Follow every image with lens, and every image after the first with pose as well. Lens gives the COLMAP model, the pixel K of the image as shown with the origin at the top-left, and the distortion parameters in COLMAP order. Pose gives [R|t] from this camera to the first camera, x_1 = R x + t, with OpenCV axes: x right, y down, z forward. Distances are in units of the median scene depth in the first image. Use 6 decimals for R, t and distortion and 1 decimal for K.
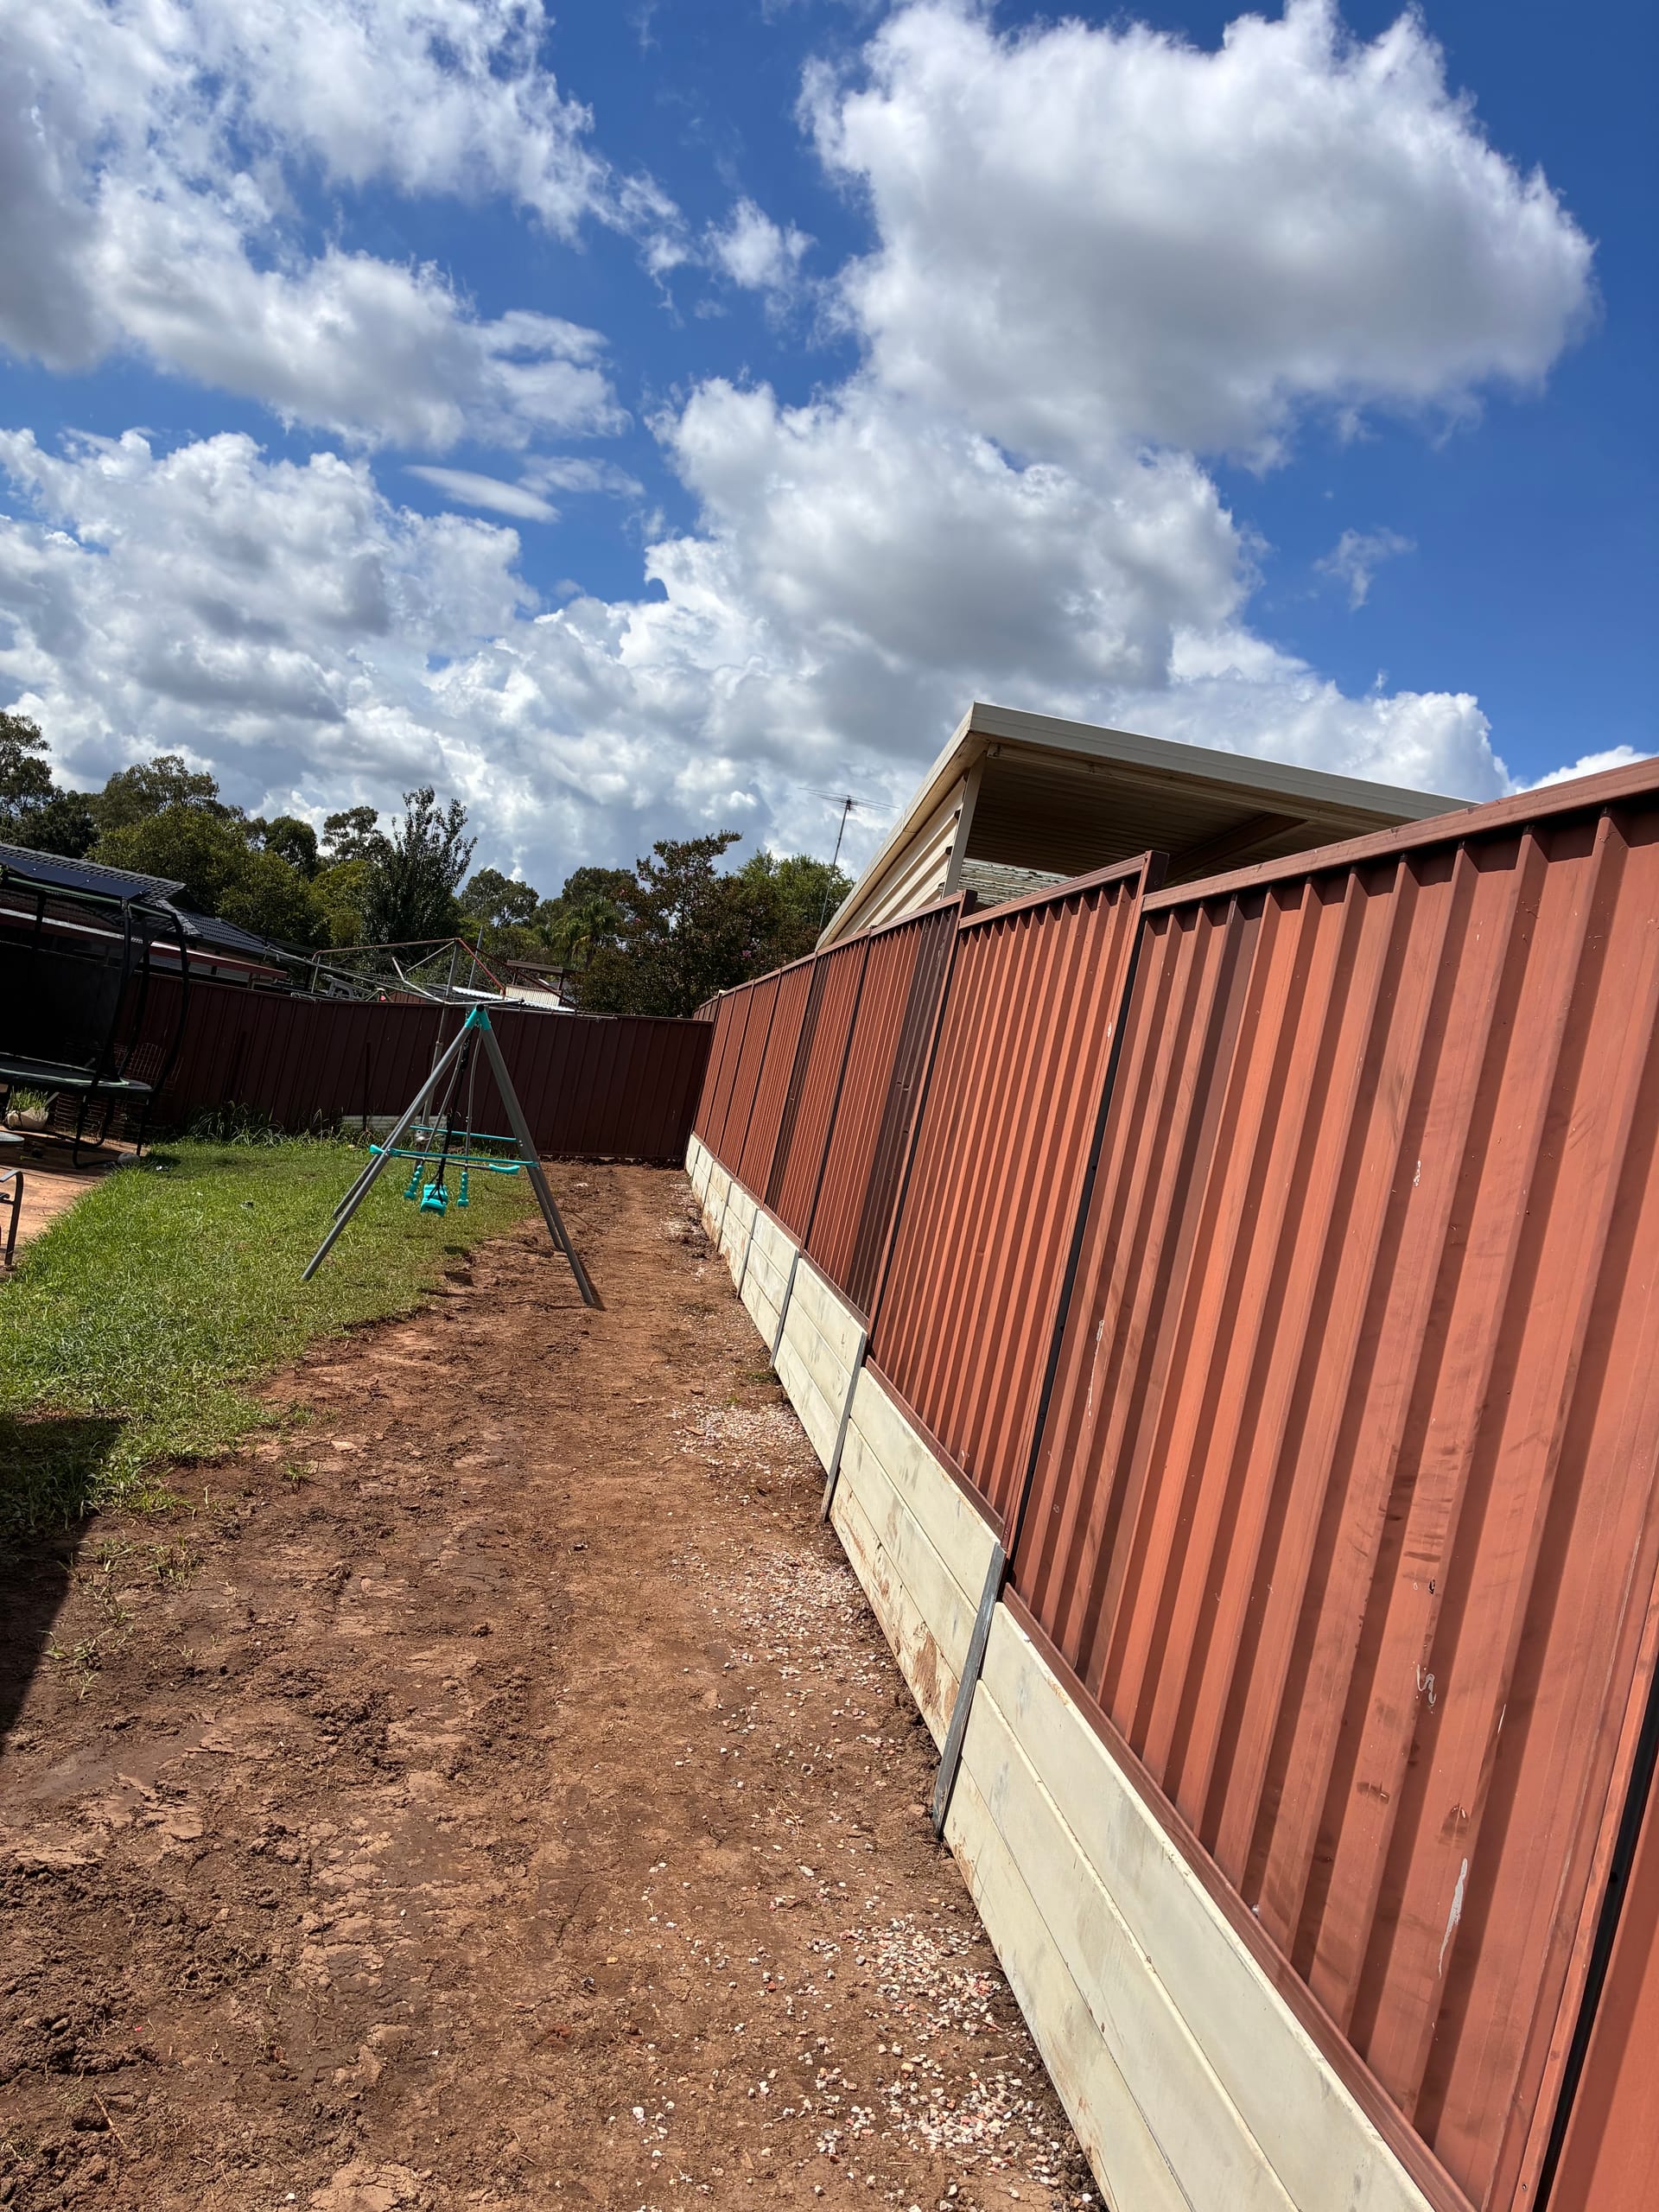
lens RADIAL K [[1687.1, 0, 829.5], [0, 1687.1, 1106.0], [0, 0, 1]] dist [0.038937, -0.050990]
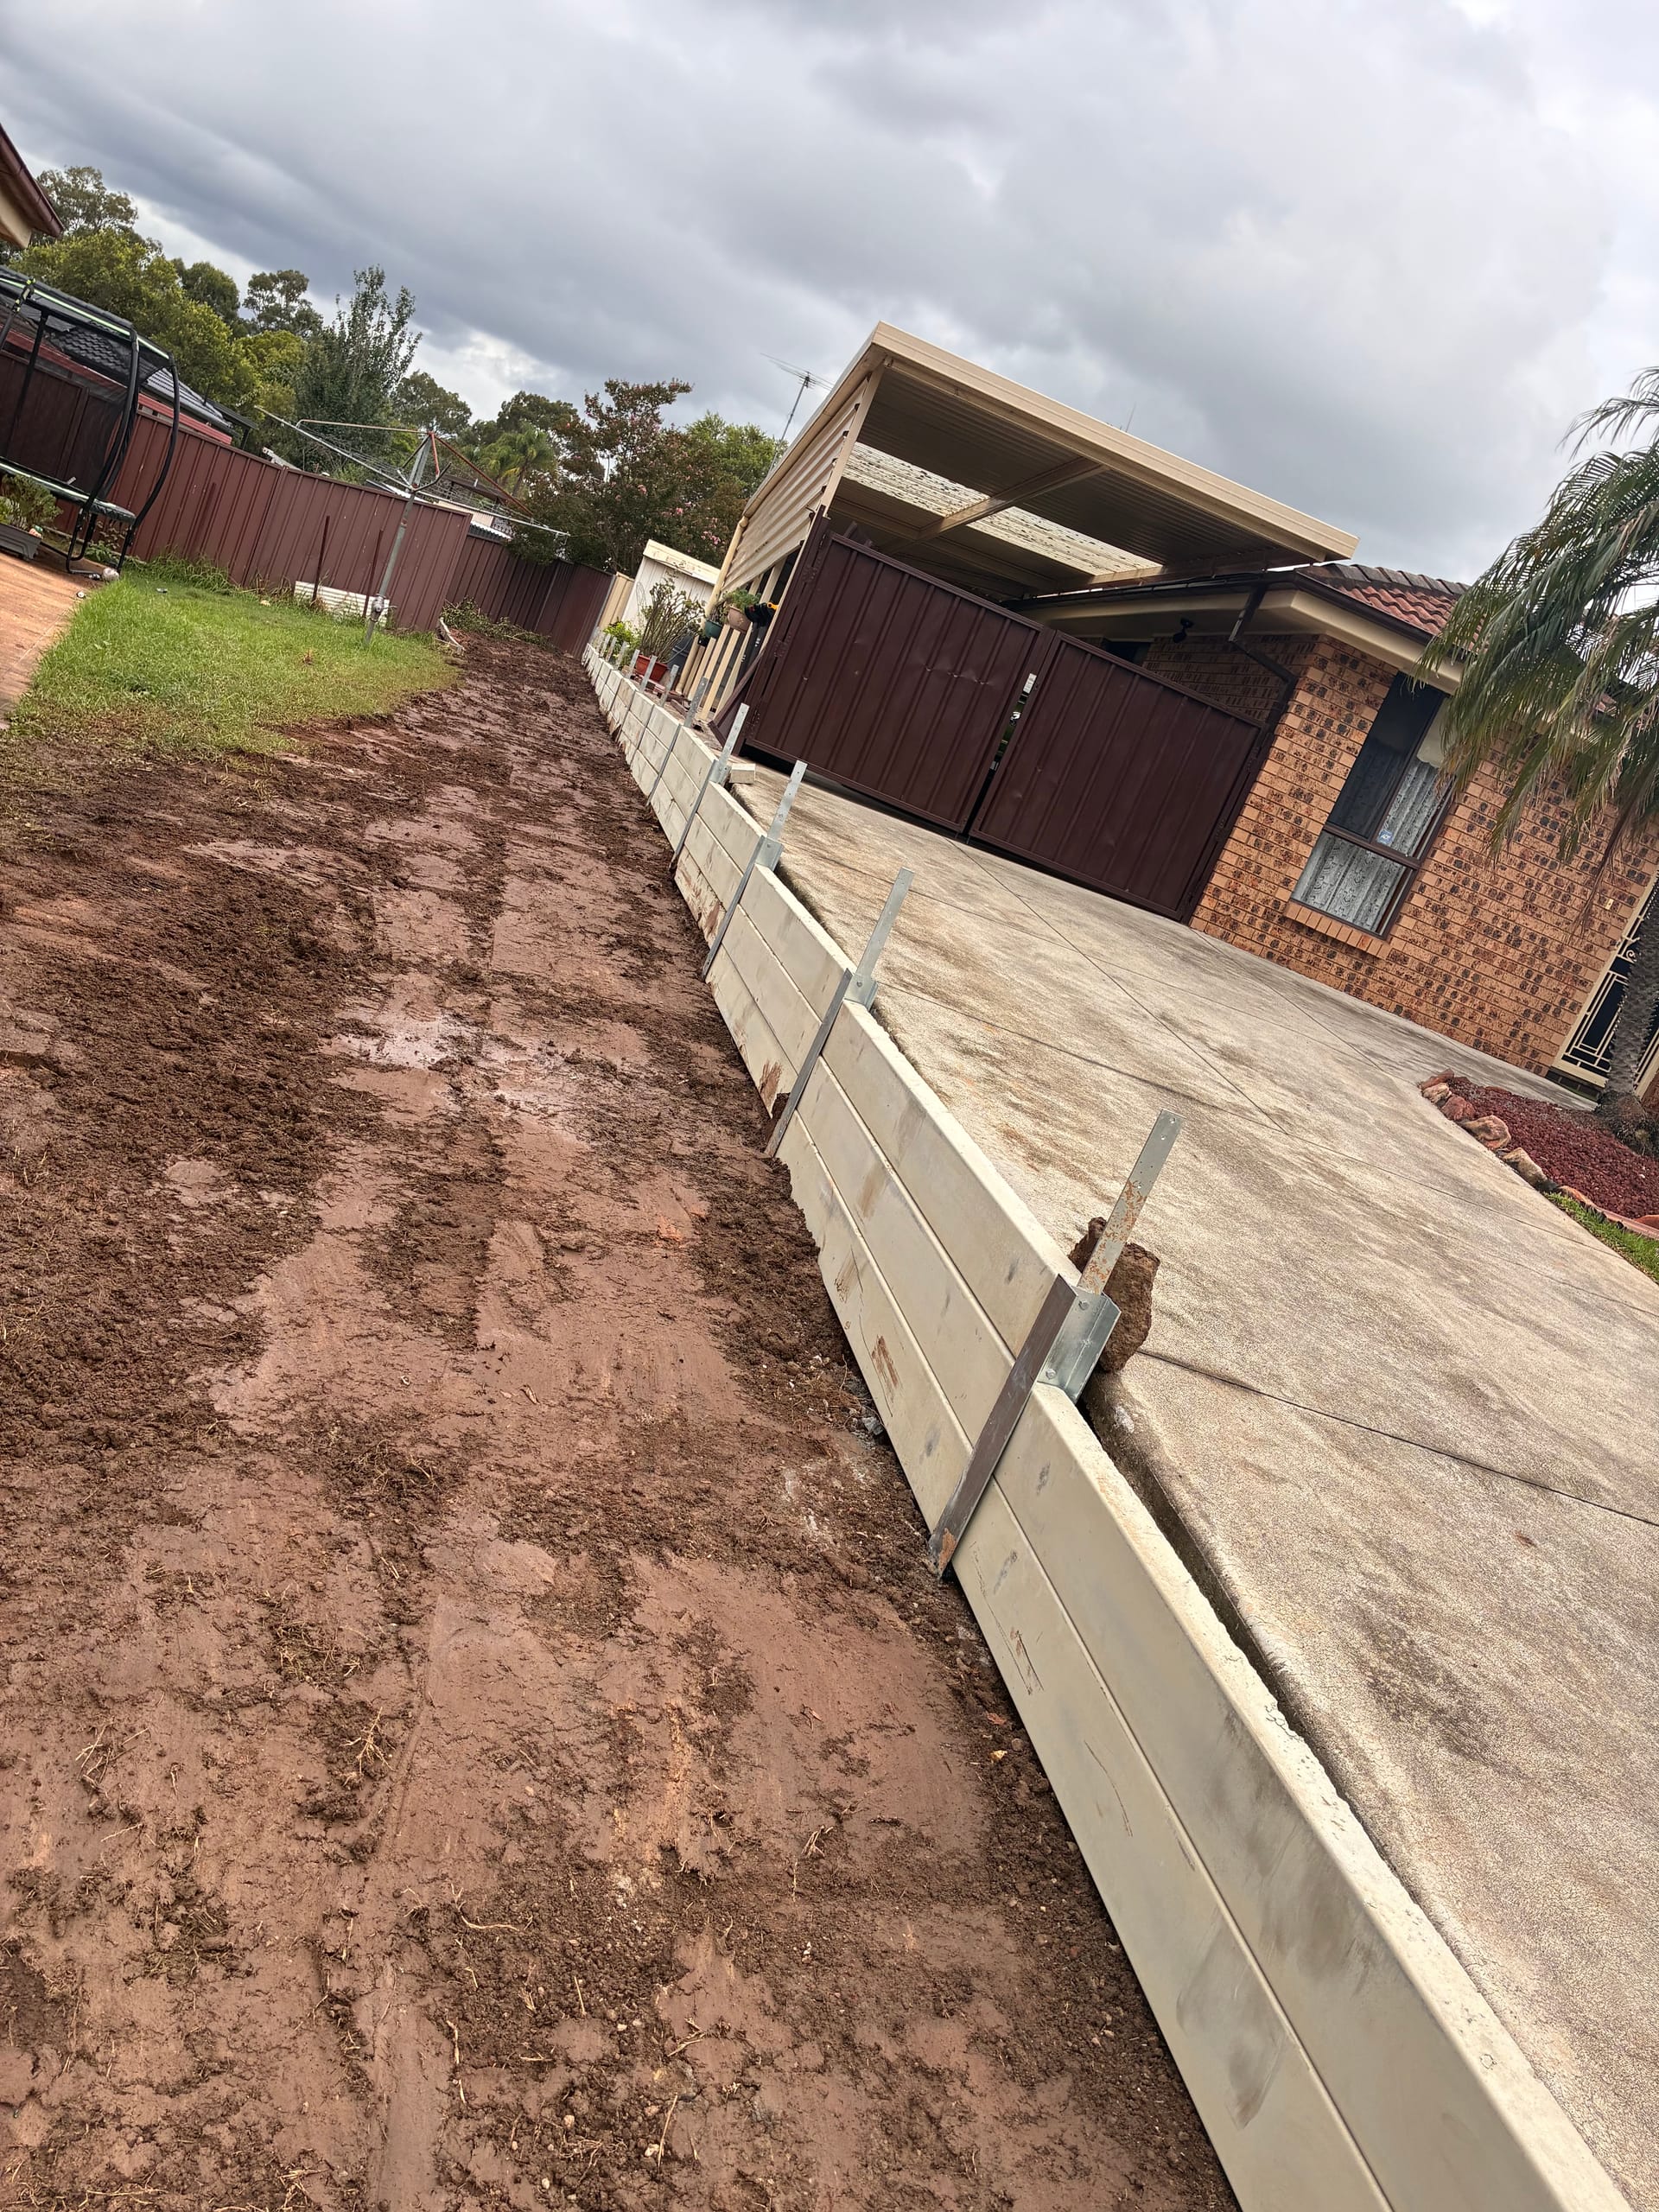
lens RADIAL K [[1691.3, 0, 829.5], [0, 1691.3, 1106.0], [0, 0, 1]] dist [0.020467, -0.009669]
pose [[0.981292, 0.168803, 0.092587, 0.041451], [-0.185378, 0.958257, 0.217666, 0.102748], [-0.051979, -0.230757, 0.971622, -0.638255]]
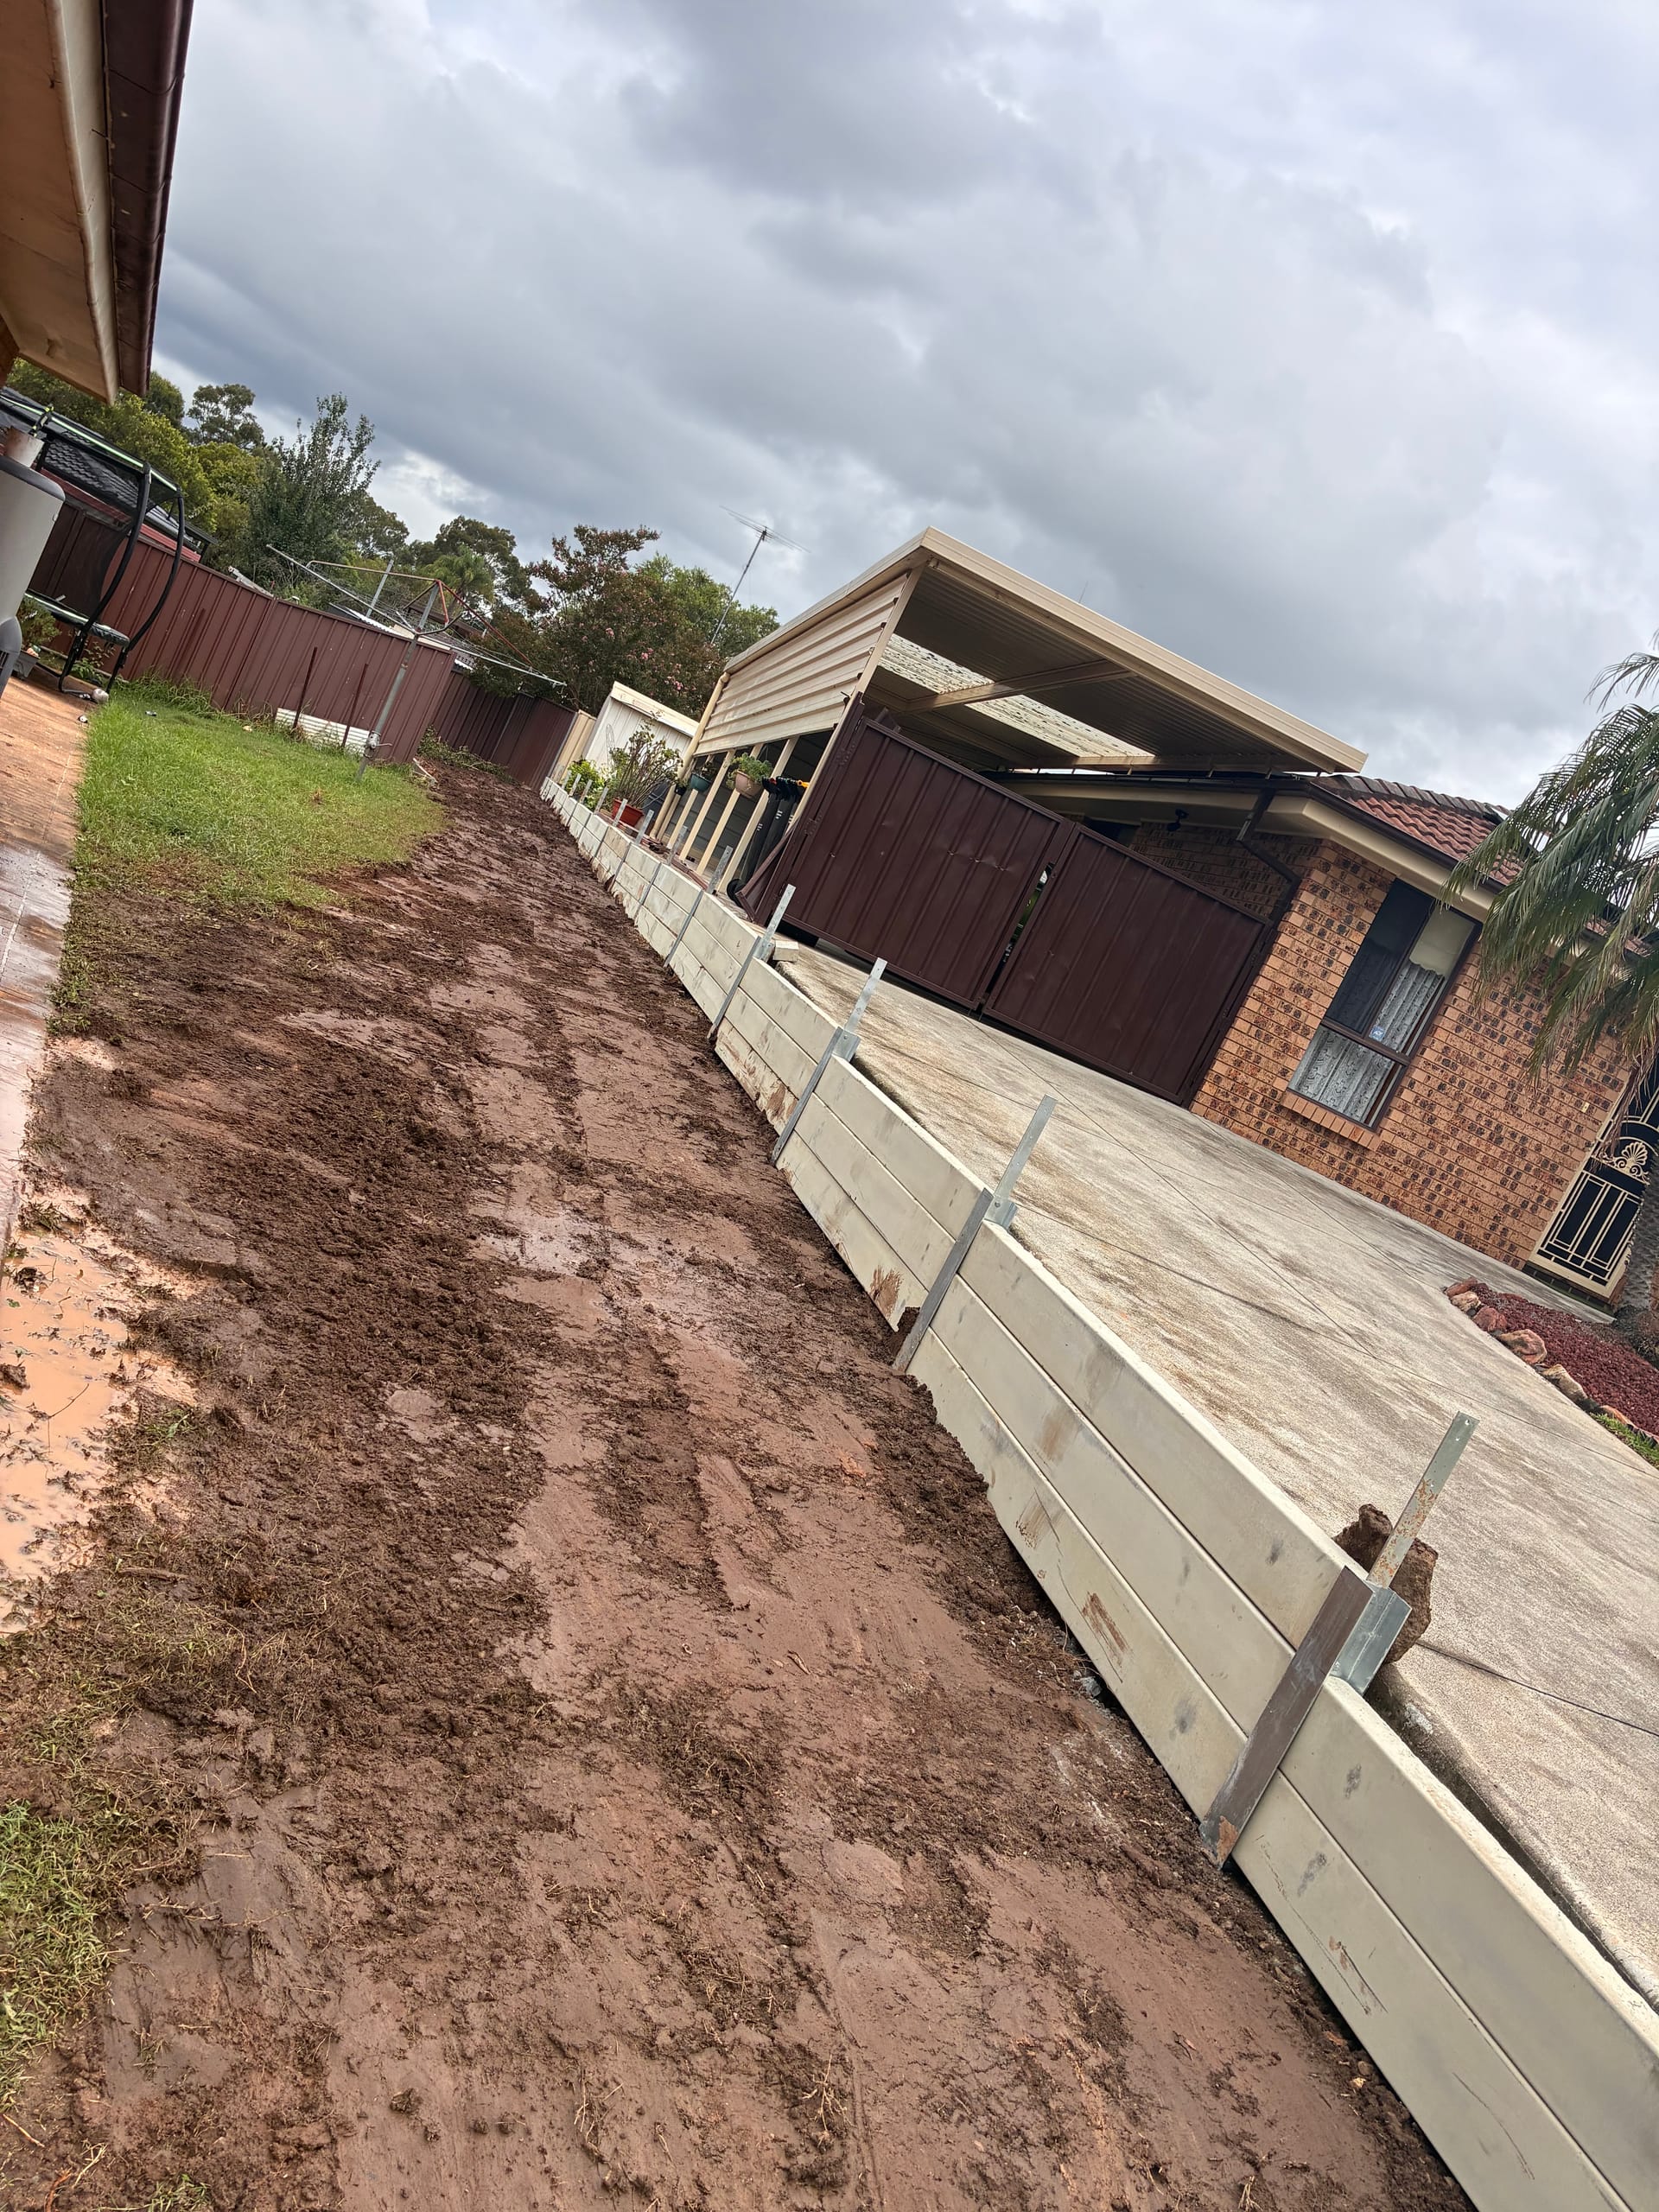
lens RADIAL K [[1687.1, 0, 829.5], [0, 1687.1, 1106.0], [0, 0, 1]] dist [0.038937, -0.050990]
pose [[0.965636, 0.220419, 0.137704, -0.113307], [-0.238663, 0.961804, 0.134066, 0.077691], [-0.102894, -0.162324, 0.981358, -0.629566]]
